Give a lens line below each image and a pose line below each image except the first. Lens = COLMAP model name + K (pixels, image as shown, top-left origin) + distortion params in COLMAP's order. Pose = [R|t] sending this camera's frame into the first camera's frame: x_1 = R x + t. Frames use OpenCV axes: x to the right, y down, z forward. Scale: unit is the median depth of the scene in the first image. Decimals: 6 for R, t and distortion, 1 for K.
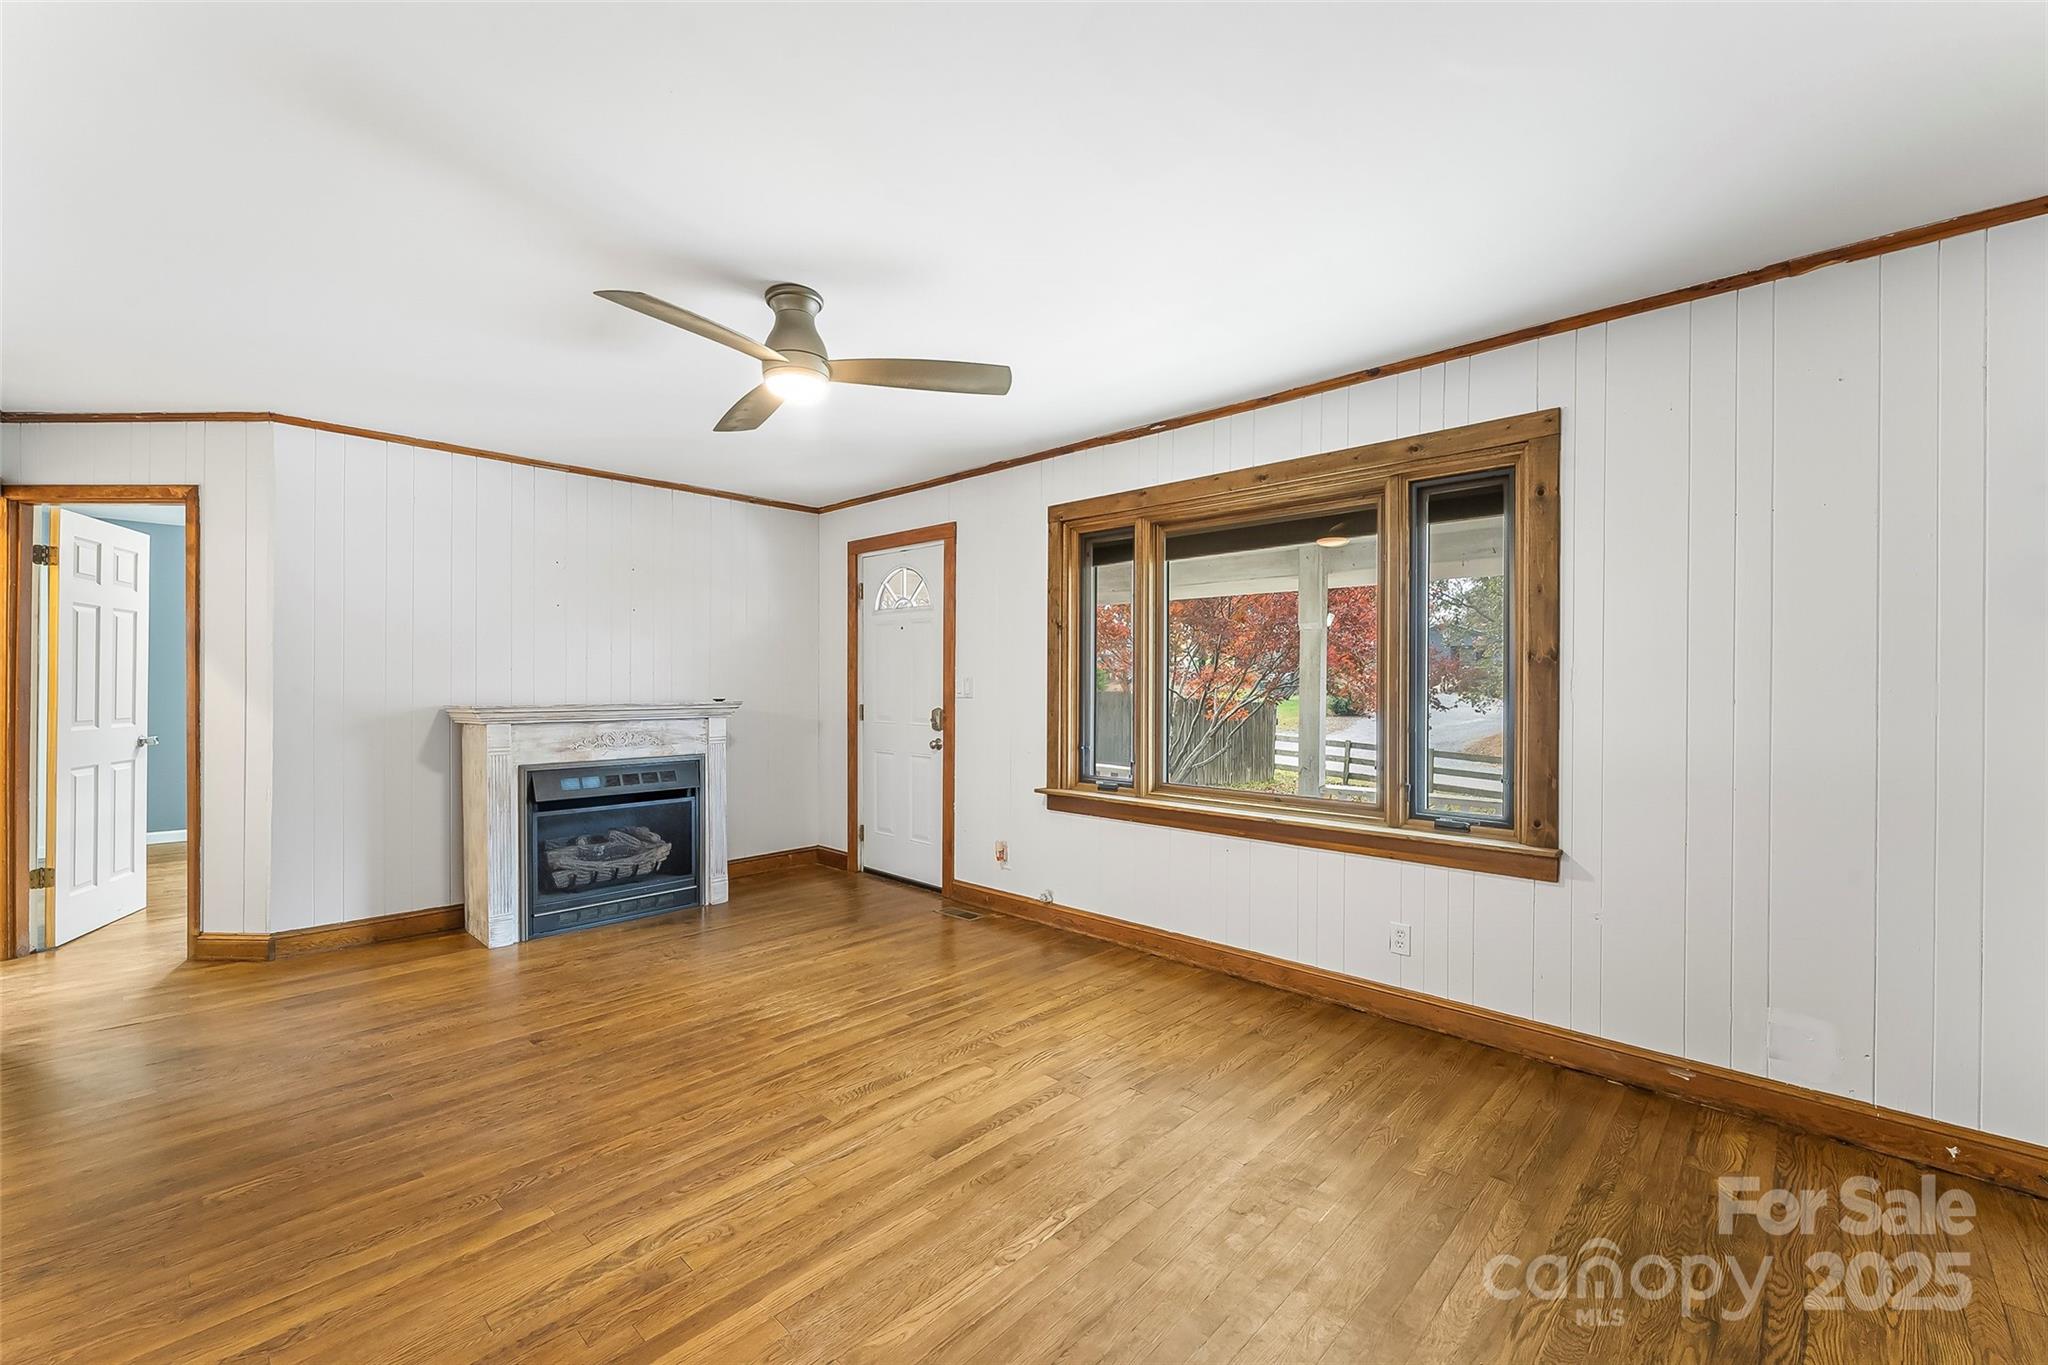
lens RADIAL K [[845.7, 0, 1024.0], [0, 845.7, 682.5], [0, 0, 1]] dist [0.000770, 0.000108]
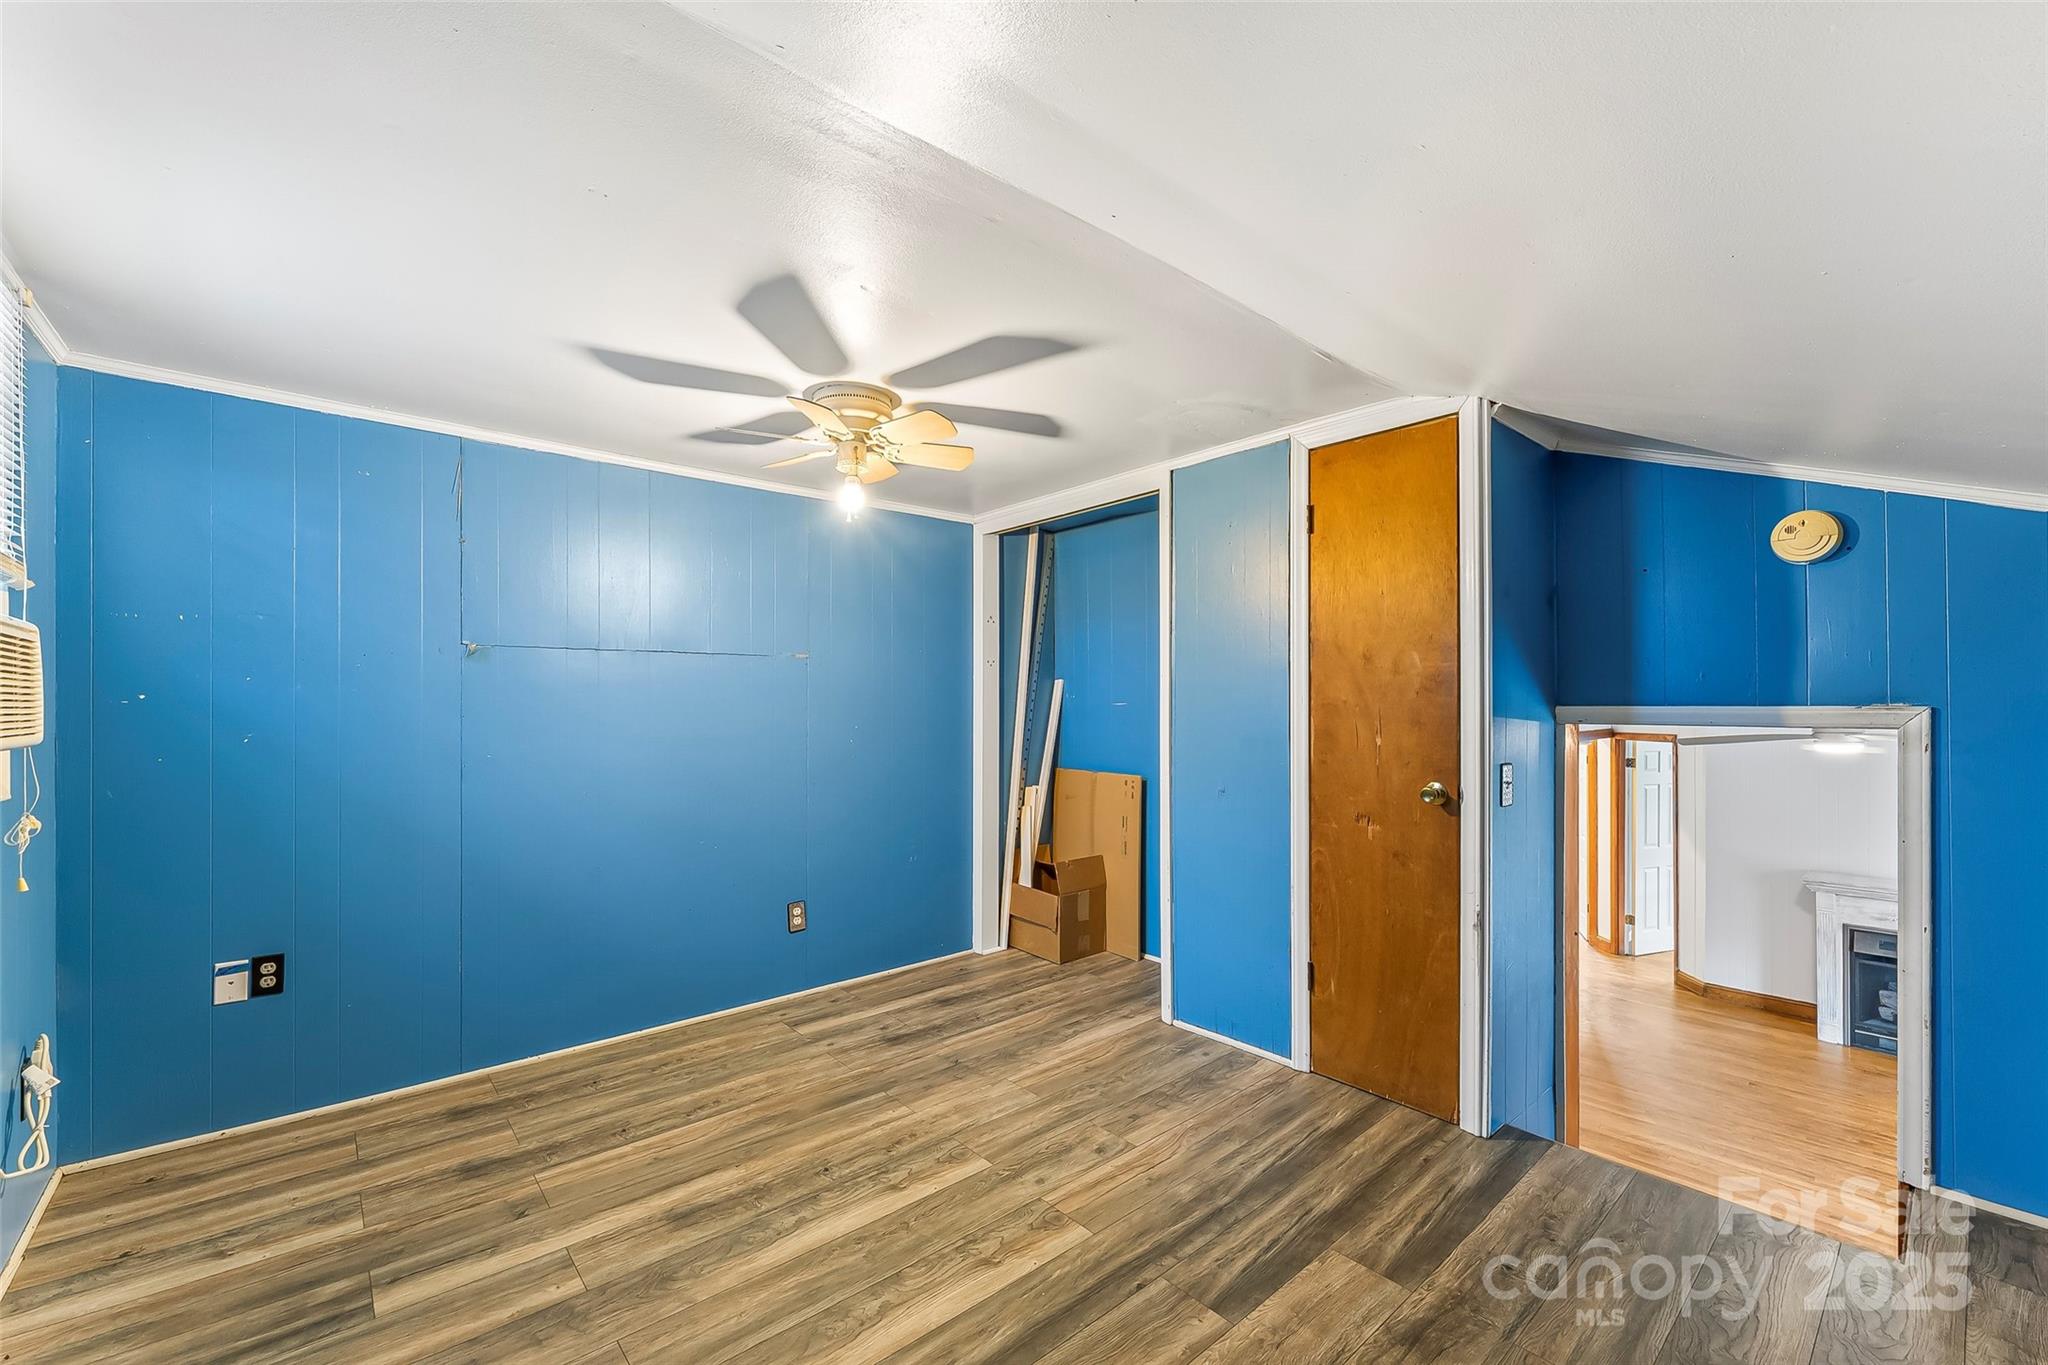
lens RADIAL K [[861.2, 0, 1024.0], [0, 861.2, 682.5], [0, 0, 1]] dist [-0.000432, -0.000062]
pose [[-0.074418, -0.023425, -0.996952, 1.053670], [-0.001544, 0.999726, -0.023375, -0.295723], [0.997226, -0.000200, -0.074434, -0.319737]]
